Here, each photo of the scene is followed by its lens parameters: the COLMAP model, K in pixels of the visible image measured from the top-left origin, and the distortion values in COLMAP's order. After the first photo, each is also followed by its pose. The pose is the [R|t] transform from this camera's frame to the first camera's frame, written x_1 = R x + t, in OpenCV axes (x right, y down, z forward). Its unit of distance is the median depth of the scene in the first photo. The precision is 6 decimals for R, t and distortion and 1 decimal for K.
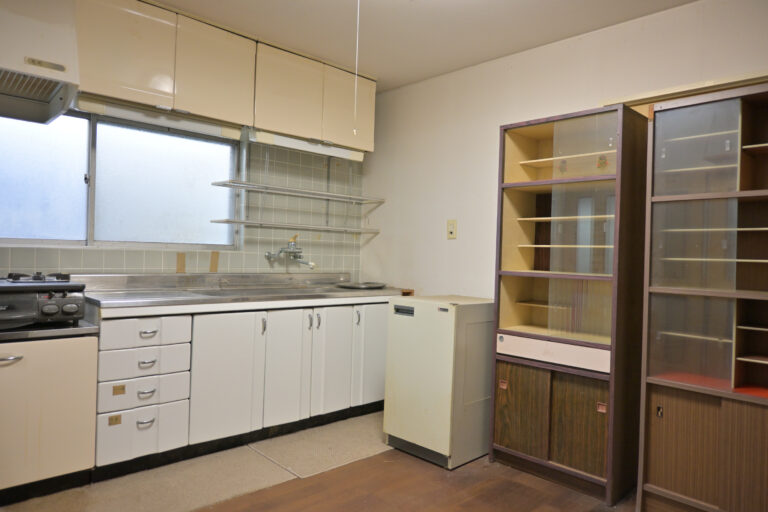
lens RADIAL K [[509.6, 0, 385.0], [0, 509.6, 252.2], [0, 0, 1]] dist [-0.014990, 0.010203]
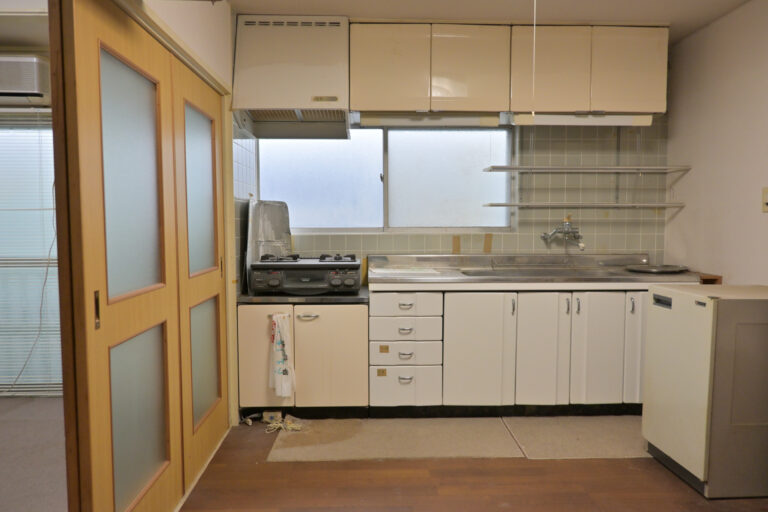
lens RADIAL K [[509.6, 0, 376.5], [0, 509.6, 254.4], [0, 0, 1]] dist [-0.014990, 0.010203]
pose [[0.752105, 0.008381, -0.658990, 0.228047], [0.025972, 0.998765, 0.042344, -0.011380], [0.658532, -0.048962, 0.750959, 0.048190]]
